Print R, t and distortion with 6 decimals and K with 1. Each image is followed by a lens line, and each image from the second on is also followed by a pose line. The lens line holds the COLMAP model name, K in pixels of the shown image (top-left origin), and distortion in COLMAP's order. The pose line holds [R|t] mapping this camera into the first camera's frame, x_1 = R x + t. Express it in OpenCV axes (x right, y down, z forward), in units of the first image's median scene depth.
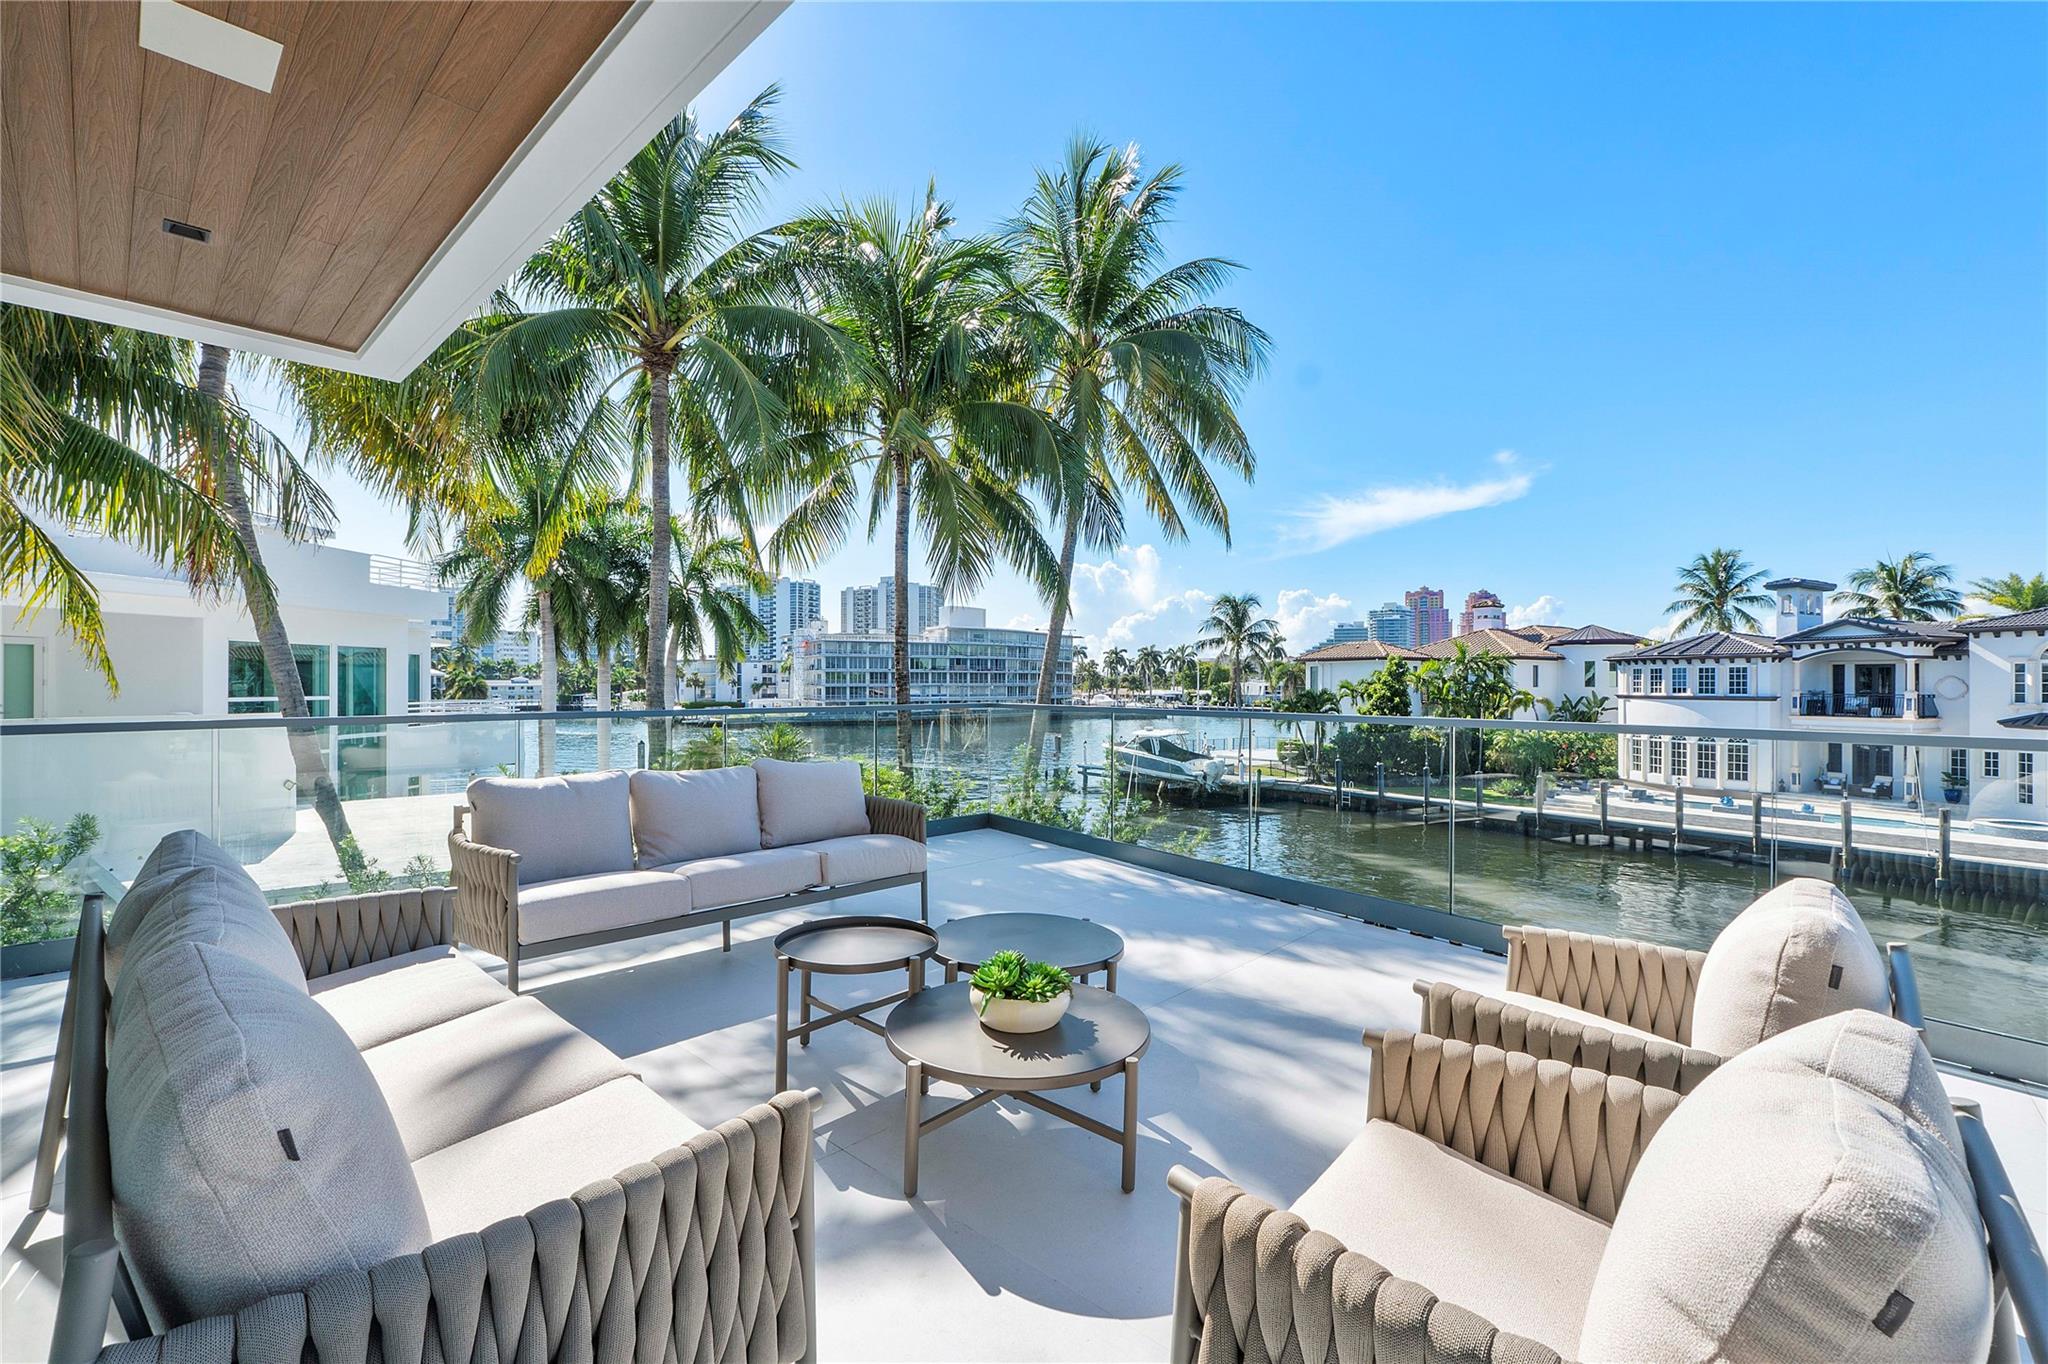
lens RADIAL K [[862.8, 0, 1021.4], [0, 862.8, 679.8], [0, 0, 1]] dist [-0.007986, 0.000262]
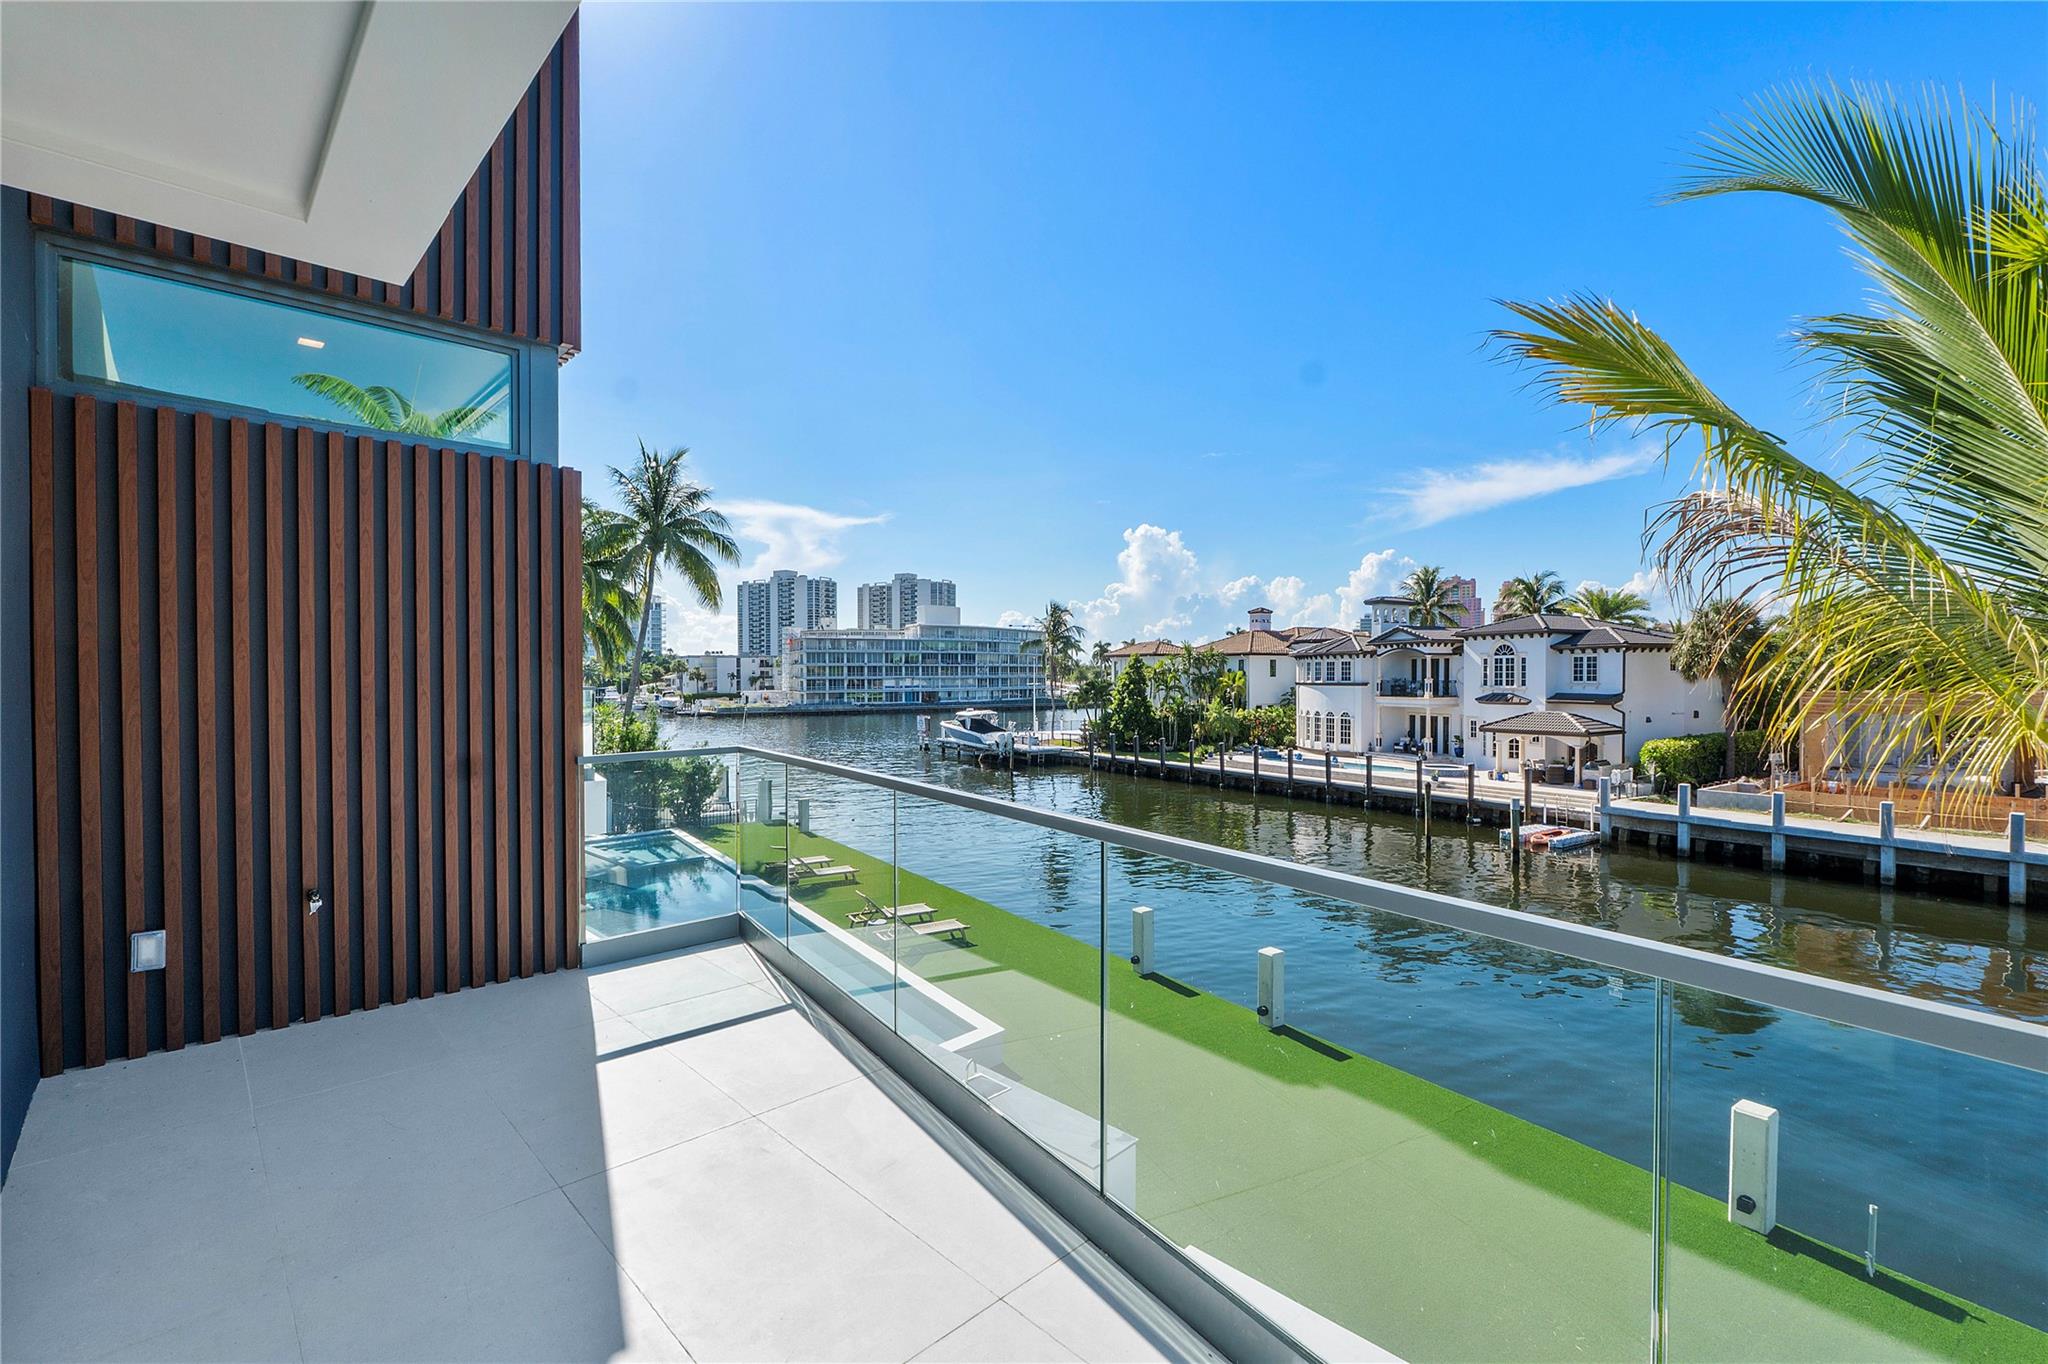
lens RADIAL K [[862.8, 0, 1025.0], [0, 862.8, 691.2], [0, 0, 1]] dist [-0.007986, 0.000262]
pose [[0.999032, -0.005482, -0.043652, 0.341729], [0.006493, 0.999713, 0.023052, -0.002169], [0.043514, -0.023314, 0.998781, -0.361016]]
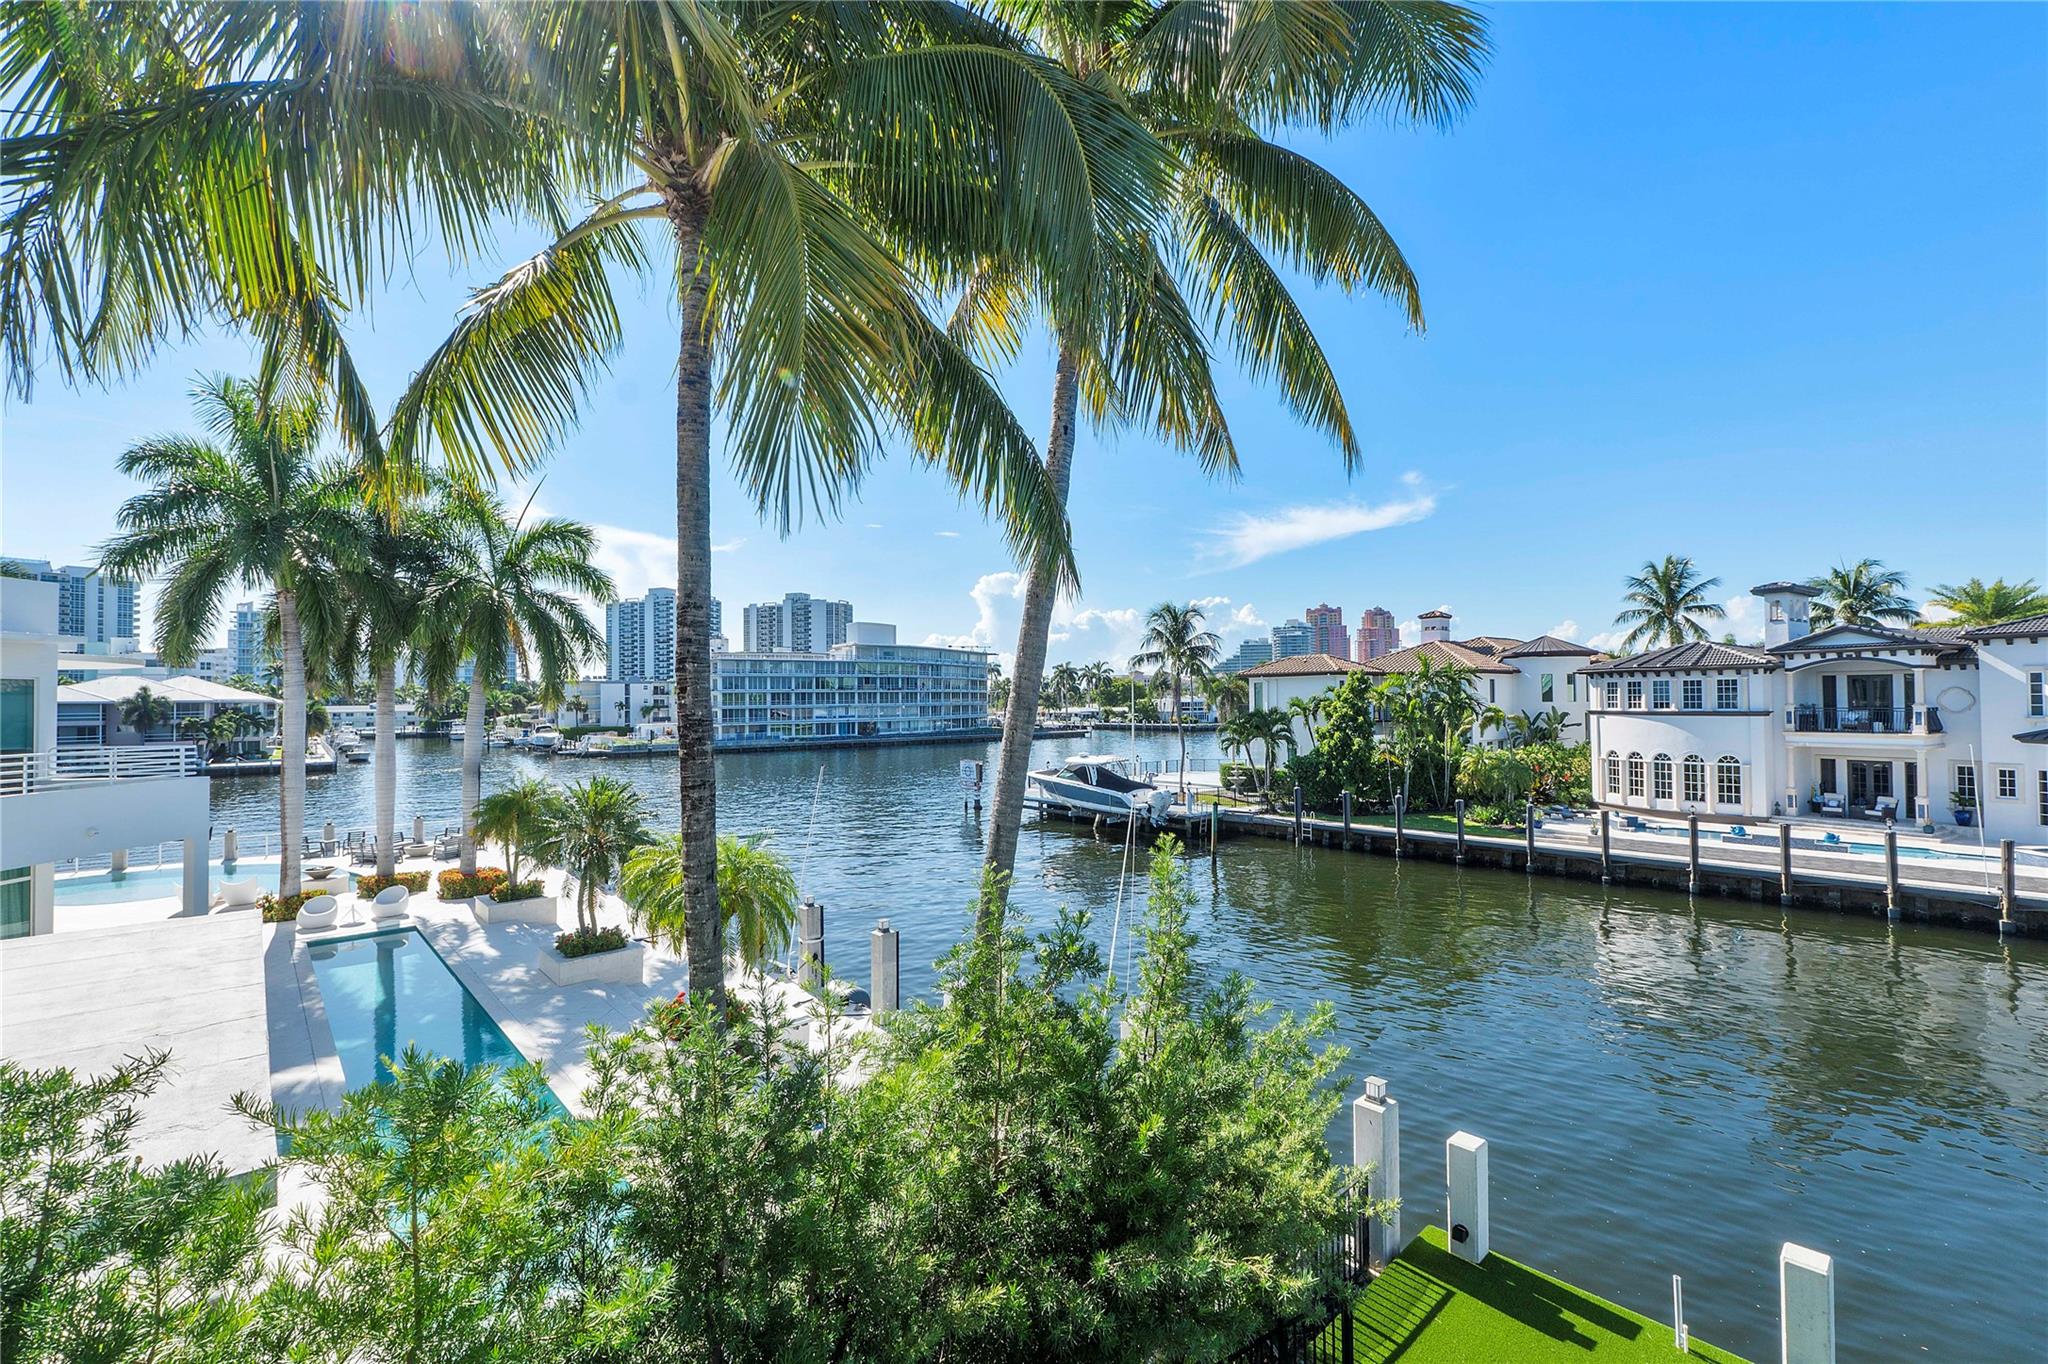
lens RADIAL K [[862.8, 0, 1021.1], [0, 862.8, 681.0], [0, 0, 1]] dist [-0.007986, 0.000262]
pose [[0.994771, -0.009274, 0.101706, -0.005777], [0.011237, 0.999761, -0.018746, -0.003963], [-0.101507, 0.019791, 0.994638, 0.148726]]
